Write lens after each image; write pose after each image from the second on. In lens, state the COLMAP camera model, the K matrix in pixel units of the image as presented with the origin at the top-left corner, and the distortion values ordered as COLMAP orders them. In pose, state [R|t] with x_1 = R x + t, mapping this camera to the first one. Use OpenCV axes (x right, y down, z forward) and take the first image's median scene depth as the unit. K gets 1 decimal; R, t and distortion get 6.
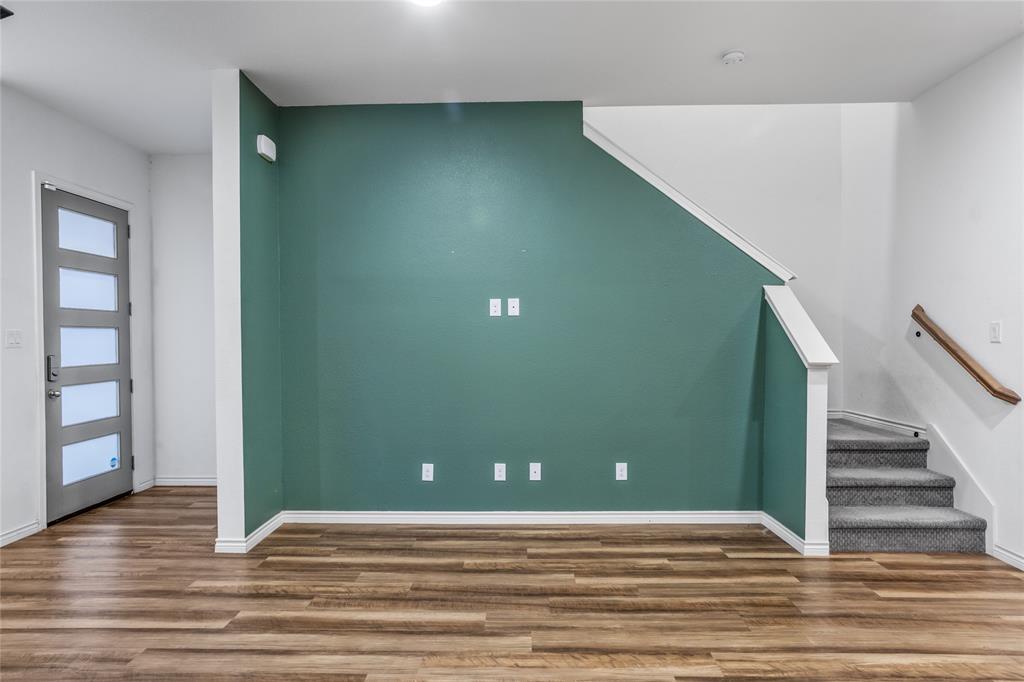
lens RADIAL K [[594.6, 0, 509.8], [0, 594.6, 345.2], [0, 0, 1]] dist [-0.033242, 0.034122]
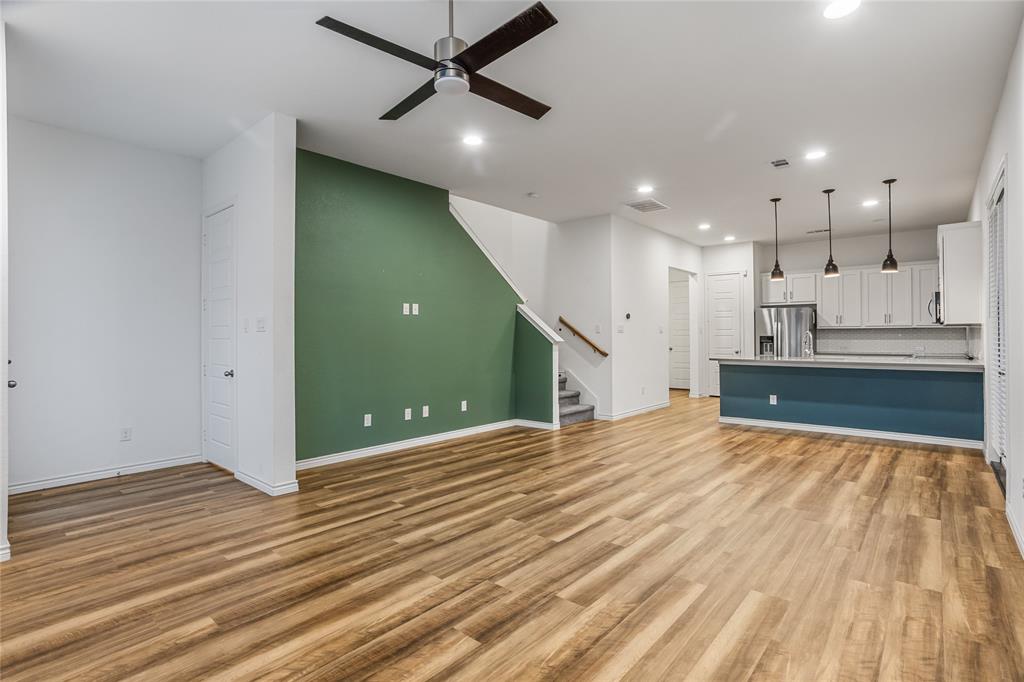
lens RADIAL K [[501.1, 0, 514.9], [0, 501.1, 336.1], [0, 0, 1]] dist [-0.006189, 0.000417]
pose [[0.633460, 0.004586, 0.773762, -0.879147], [0.012399, 0.999794, -0.016076, 0.033115], [-0.773676, 0.019777, 0.633273, -0.057038]]
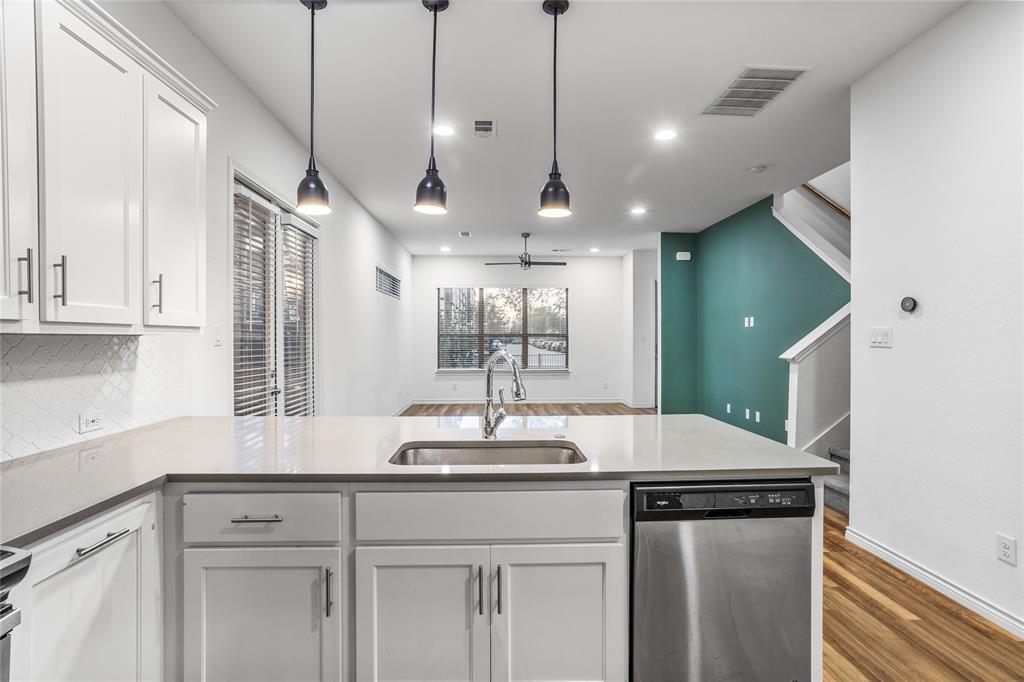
lens RADIAL K [[486.2, 0, 506.9], [0, 486.2, 341.2], [0, 0, 1]] dist [-0.000642, 0.000867]
pose [[0.049352, 0.012261, -0.998706, 1.434317], [-0.014712, 0.999825, 0.011547, -0.013021], [0.998673, 0.014123, 0.049523, 0.207514]]
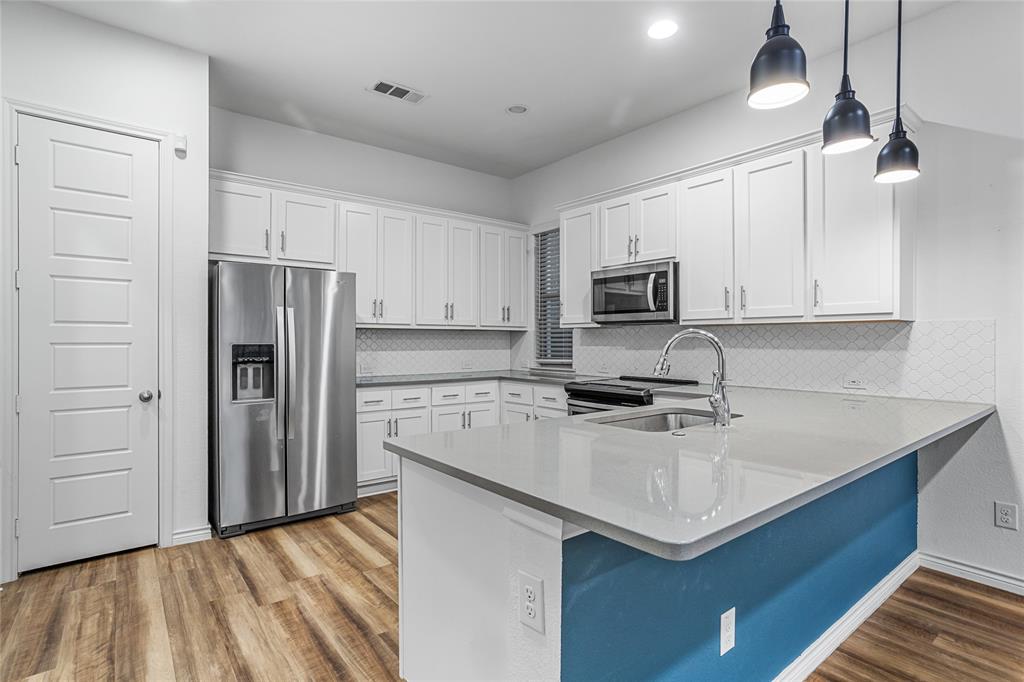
lens RADIAL K [[501.1, 0, 514.9], [0, 501.1, 336.1], [0, 0, 1]] dist [-0.006189, 0.000417]
pose [[-0.639340, 0.009968, 0.768859, 0.692678], [0.014549, 0.999894, -0.000865, 0.005414], [-0.768786, 0.010633, -0.639417, 0.657857]]
